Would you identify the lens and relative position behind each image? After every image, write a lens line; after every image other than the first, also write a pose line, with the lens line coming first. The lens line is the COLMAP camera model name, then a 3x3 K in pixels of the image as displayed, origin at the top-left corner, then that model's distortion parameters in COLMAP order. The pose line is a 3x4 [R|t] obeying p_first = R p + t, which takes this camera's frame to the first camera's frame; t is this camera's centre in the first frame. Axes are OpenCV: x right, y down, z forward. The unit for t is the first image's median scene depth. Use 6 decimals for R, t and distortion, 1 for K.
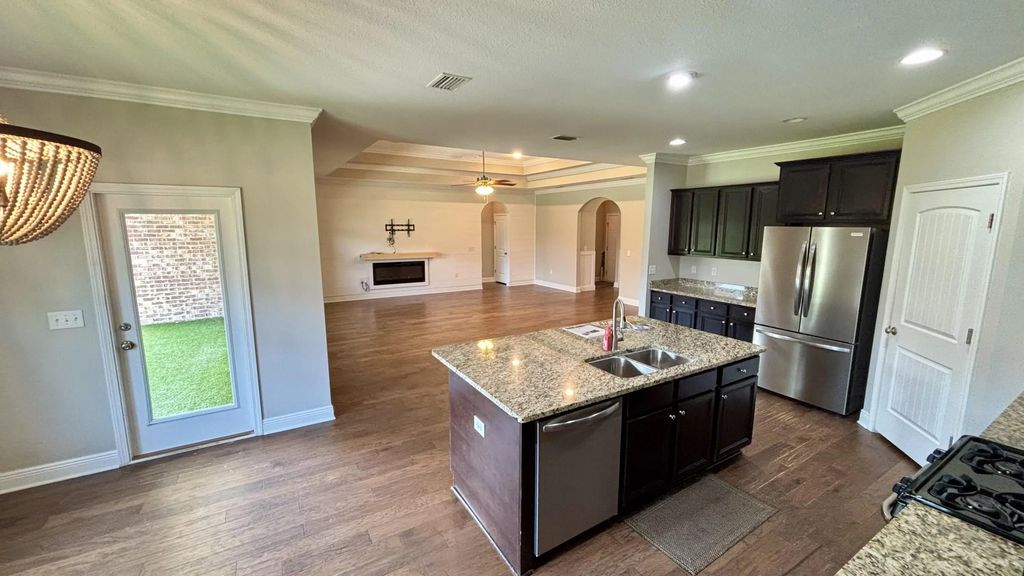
lens RADIAL K [[412.3, 0, 511.1], [0, 412.3, 286.7], [0, 0, 1]] dist [0.001013, 0.000398]
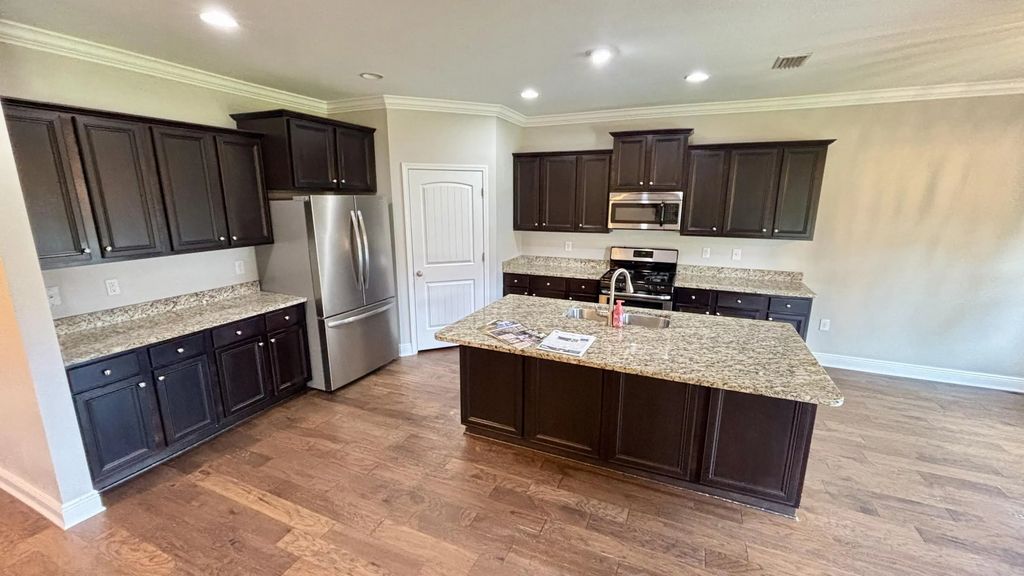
lens RADIAL K [[412.3, 0, 504.2], [0, 412.3, 286.9], [0, 0, 1]] dist [0.001013, 0.000398]
pose [[-0.563330, -0.183027, 0.805705, -0.303980], [0.124133, 0.945339, 0.301538, -0.208608], [-0.816854, 0.269880, -0.509818, 1.368971]]
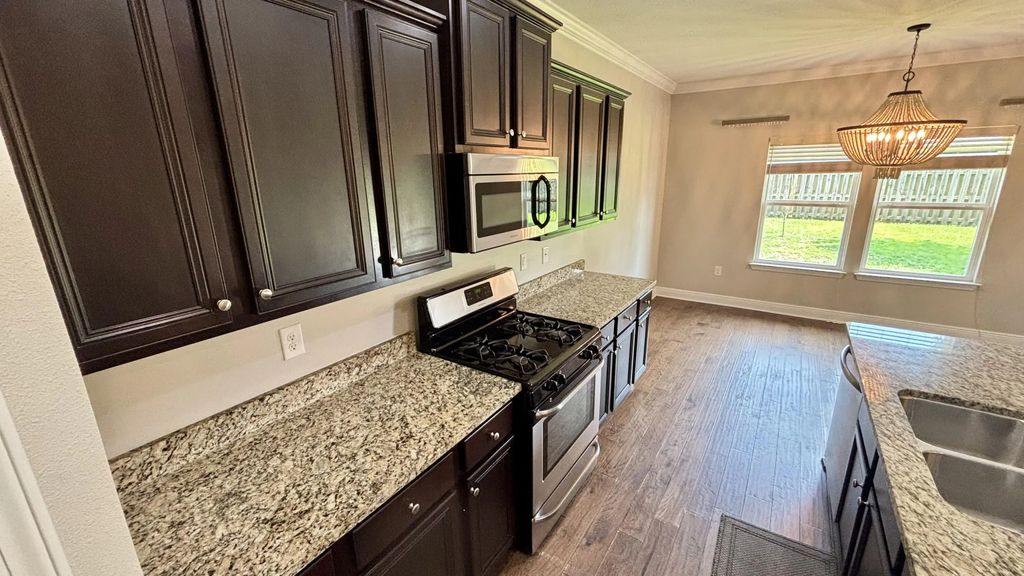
lens RADIAL K [[412.3, 0, 510.1], [0, 412.3, 284.8], [0, 0, 1]] dist [0.001013, 0.000398]
pose [[-0.910420, 0.122970, -0.394987, 0.732364], [-0.048893, 0.916122, 0.397908, -0.110416], [0.410787, 0.381575, -0.828043, 0.824186]]
